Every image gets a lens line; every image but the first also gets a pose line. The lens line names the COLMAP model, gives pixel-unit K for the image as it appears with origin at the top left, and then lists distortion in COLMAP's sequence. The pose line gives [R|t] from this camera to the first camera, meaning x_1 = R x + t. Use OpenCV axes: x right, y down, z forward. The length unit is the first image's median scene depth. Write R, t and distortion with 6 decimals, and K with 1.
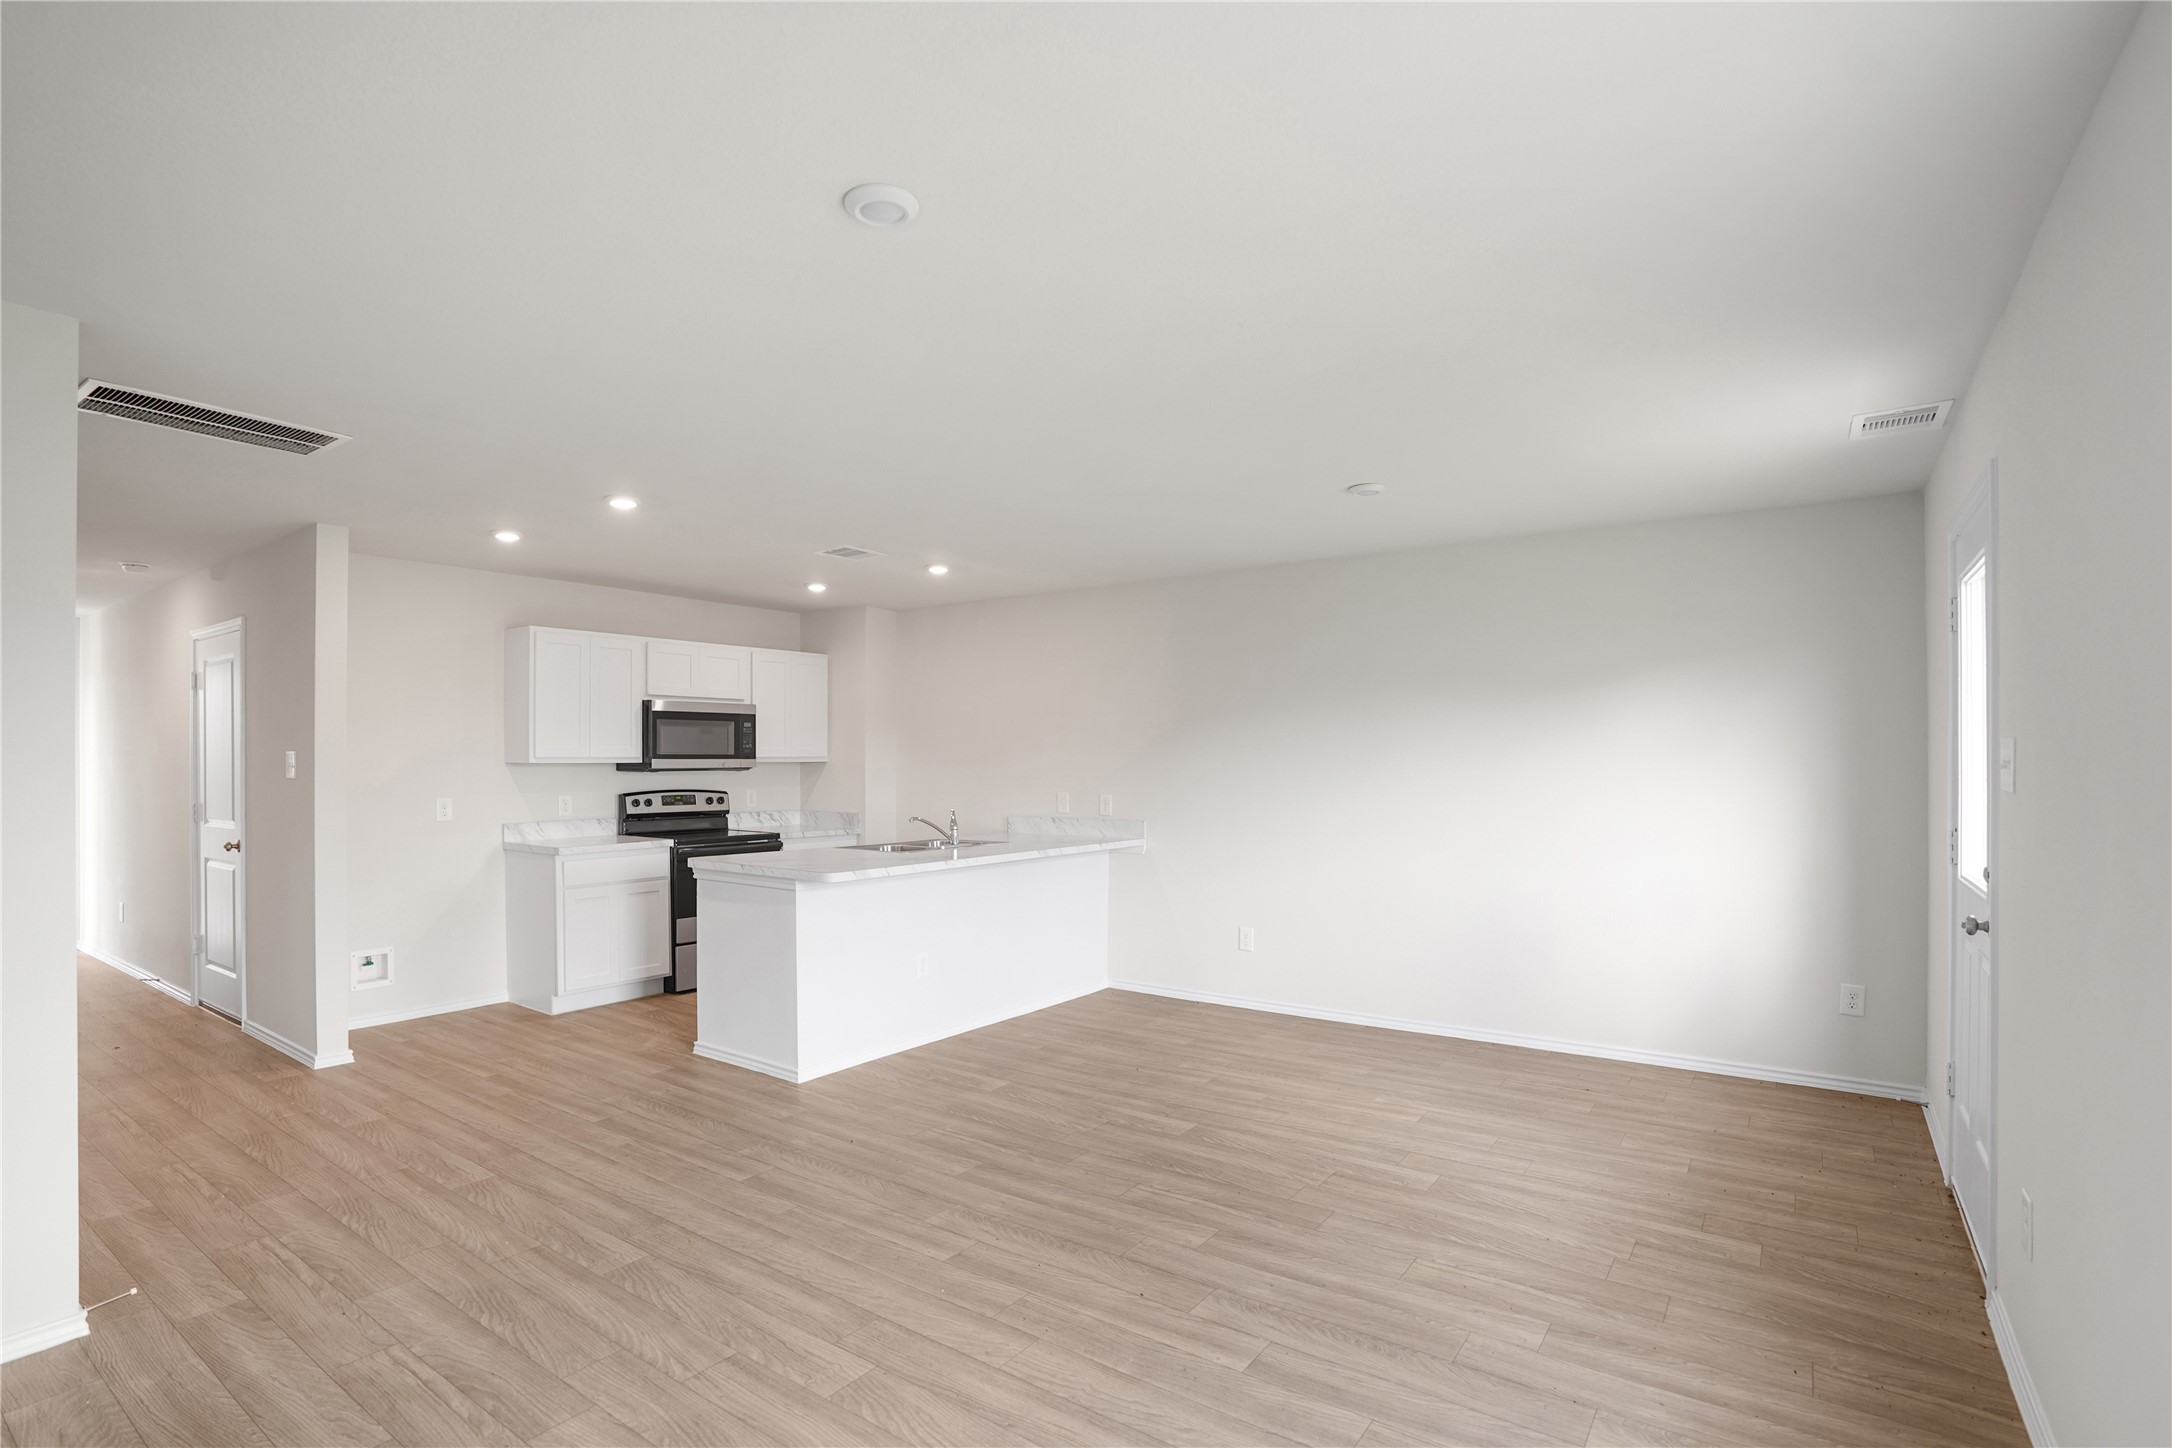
lens RADIAL K [[1037.0, 0, 1095.2], [0, 1037.0, 716.8], [0, 0, 1]] dist [-0.080580, 0.028607]
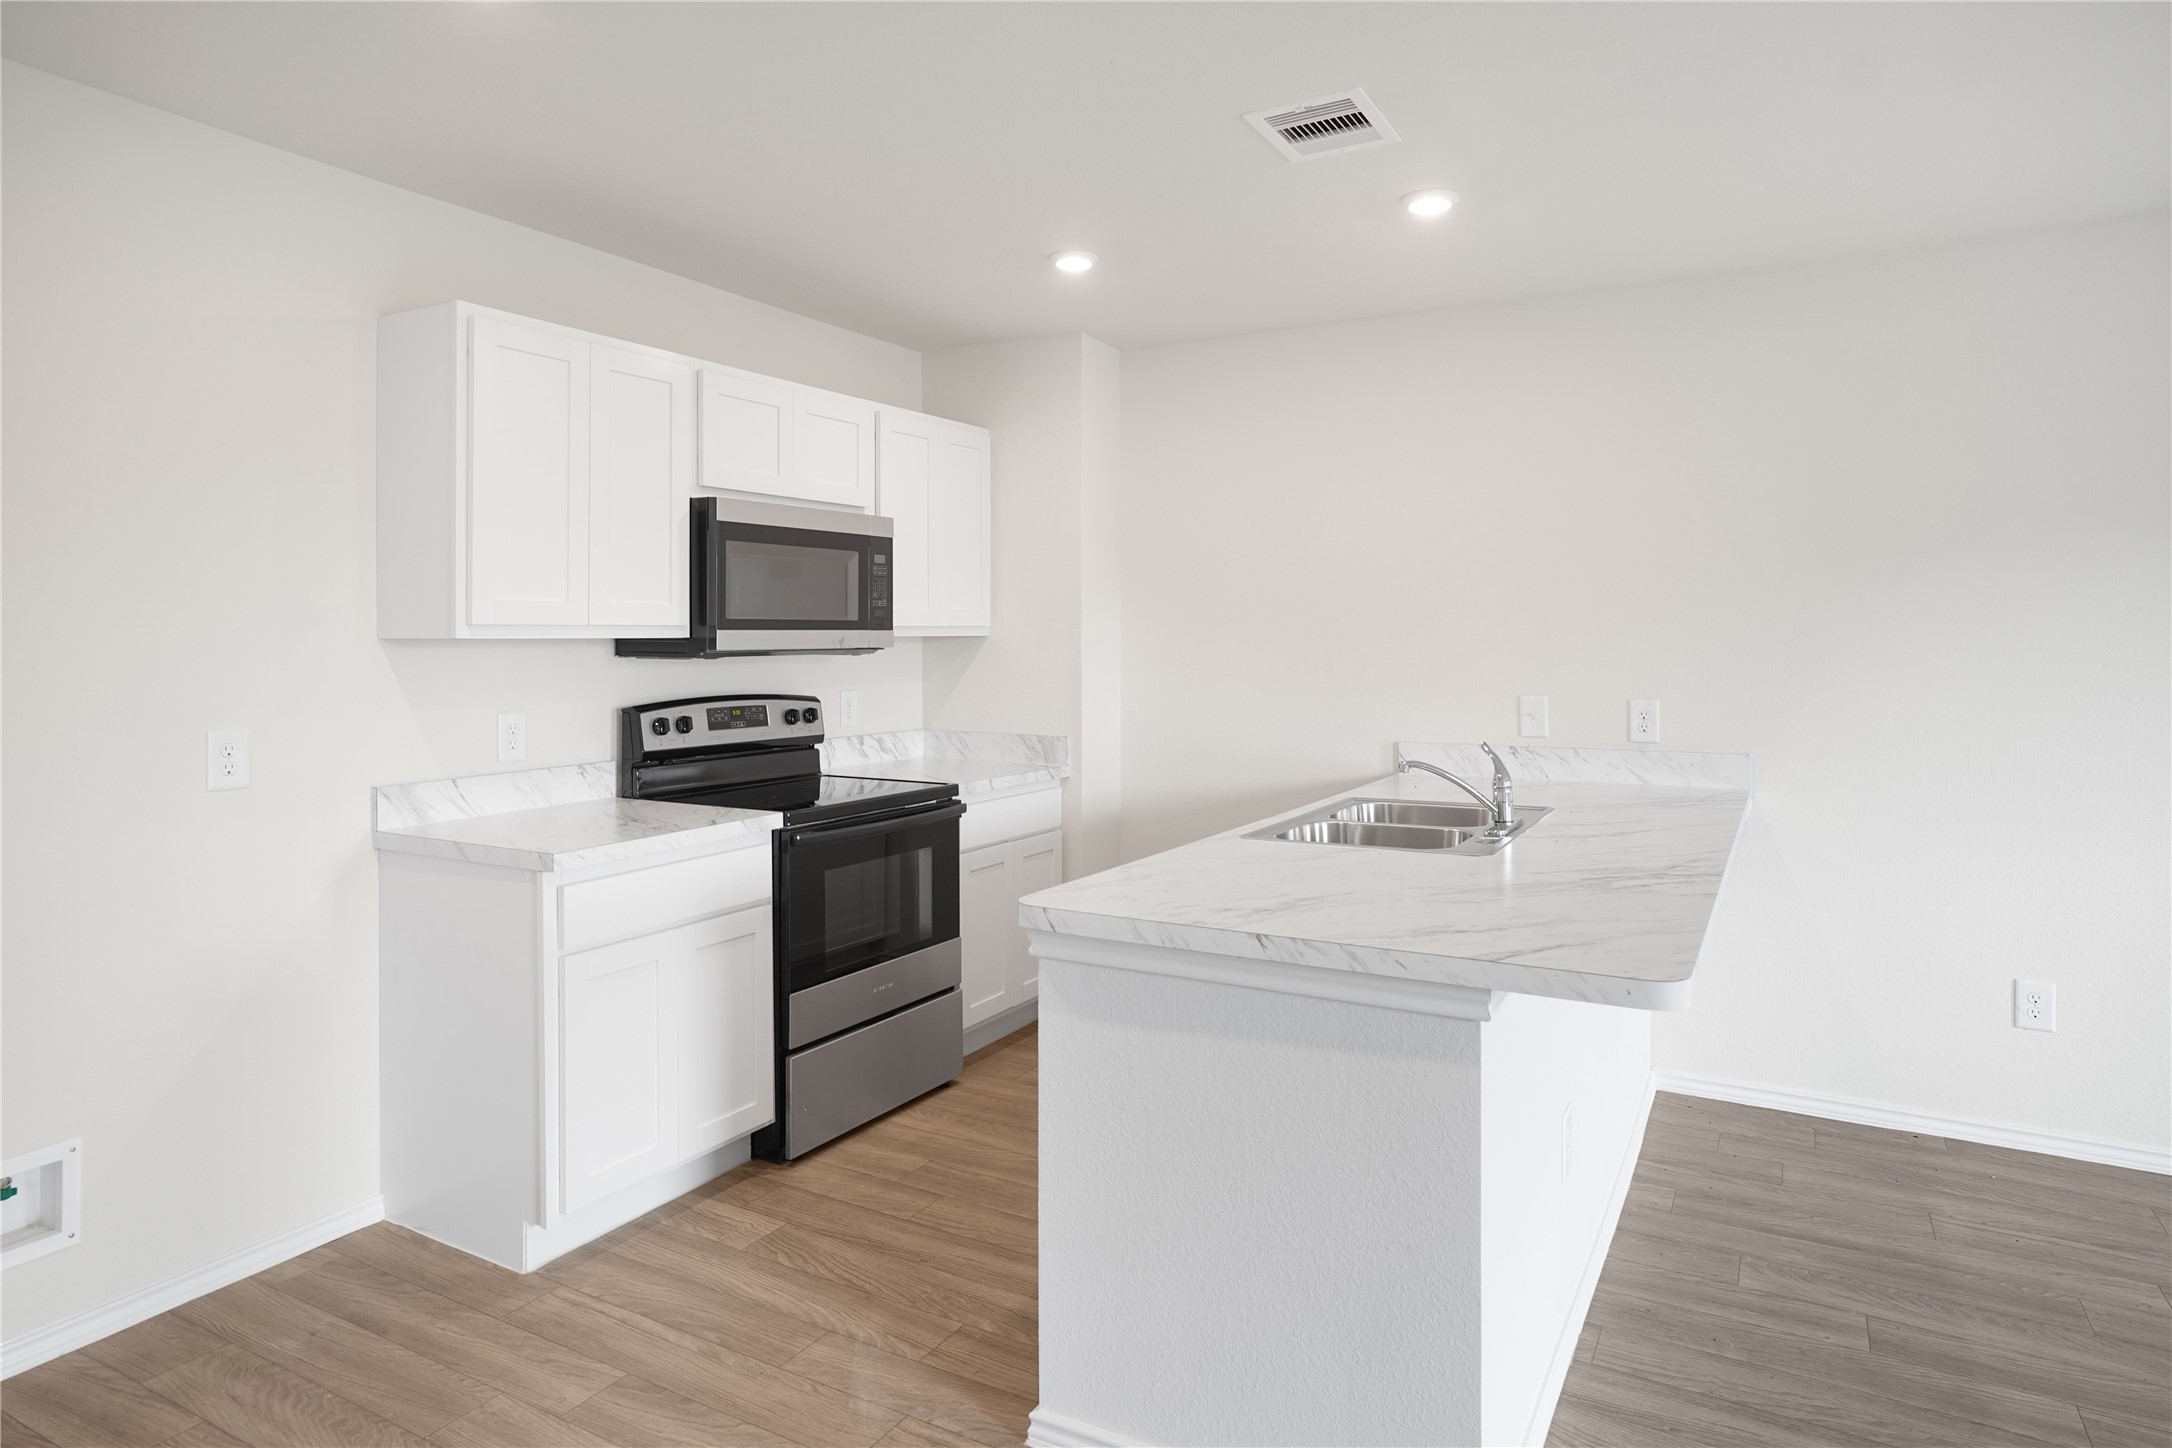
lens RADIAL K [[1277.3, 0, 1090.8], [0, 1277.3, 593.0], [0, 0, 1]] dist [-0.037329, 0.032249]
pose [[0.995630, 0.002864, 0.093340, -0.330378], [-0.003546, 0.999968, 0.007139, 0.021304], [-0.093316, -0.007439, 0.995609, 0.442507]]
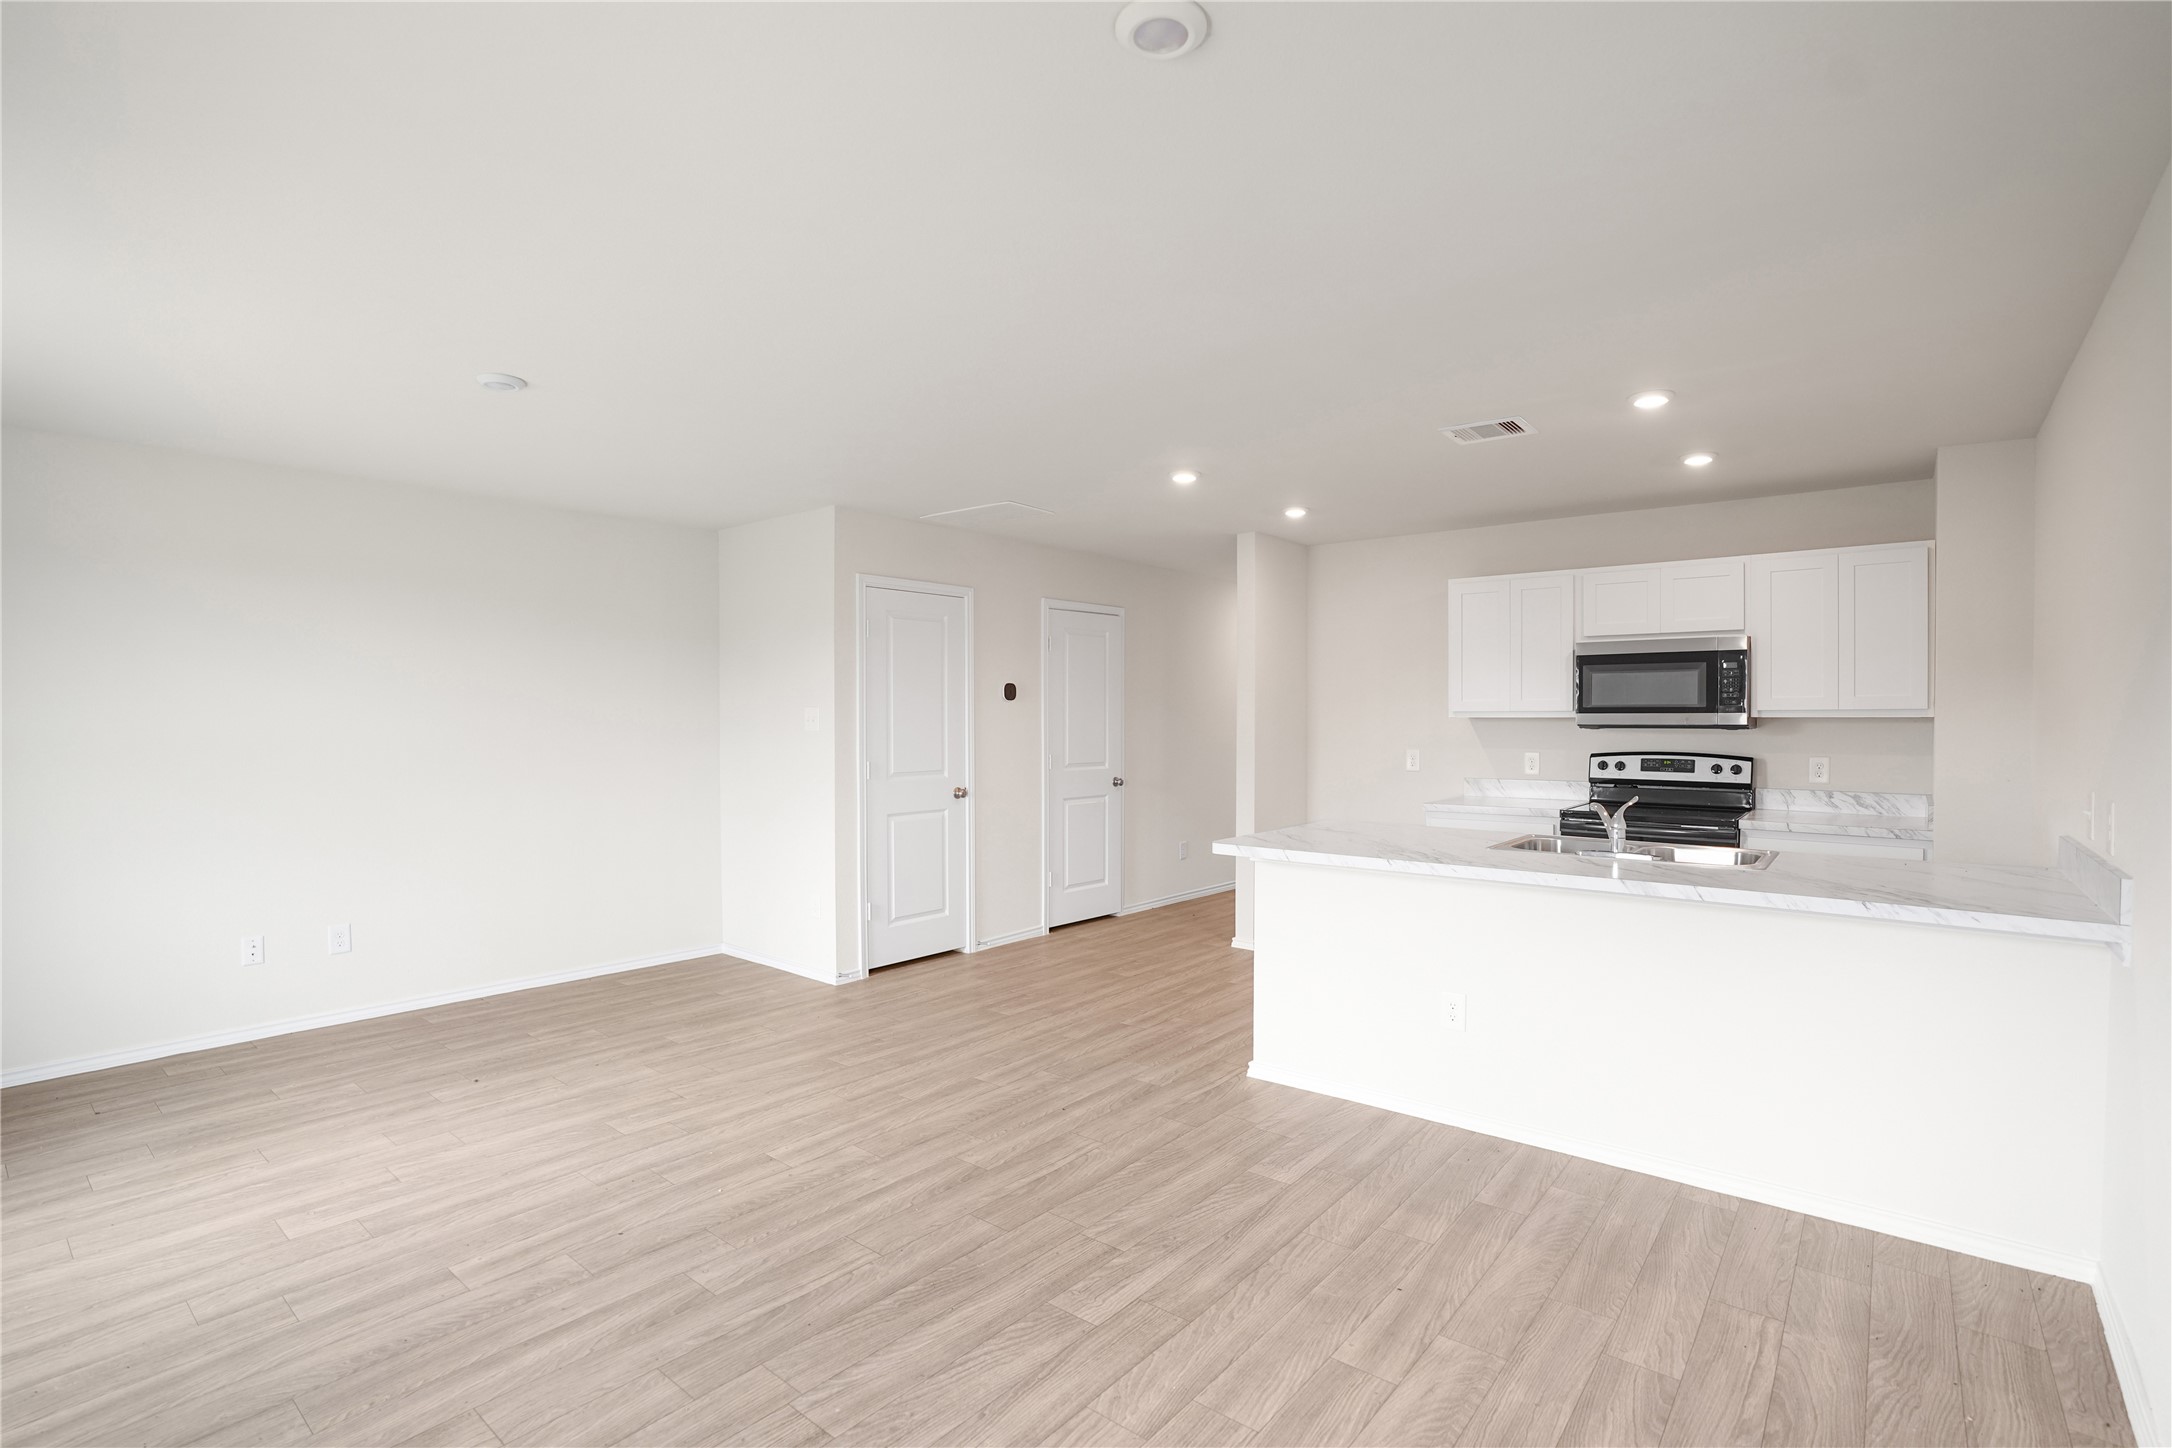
lens RADIAL K [[1037.0, 0, 1095.2], [0, 1037.0, 716.8], [0, 0, 1]] dist [-0.080580, 0.028607]
pose [[-0.076497, 0.003393, -0.997064, 0.443669], [0.039555, 0.999217, 0.000365, 0.029043], [0.996285, -0.039411, -0.076572, 0.686223]]
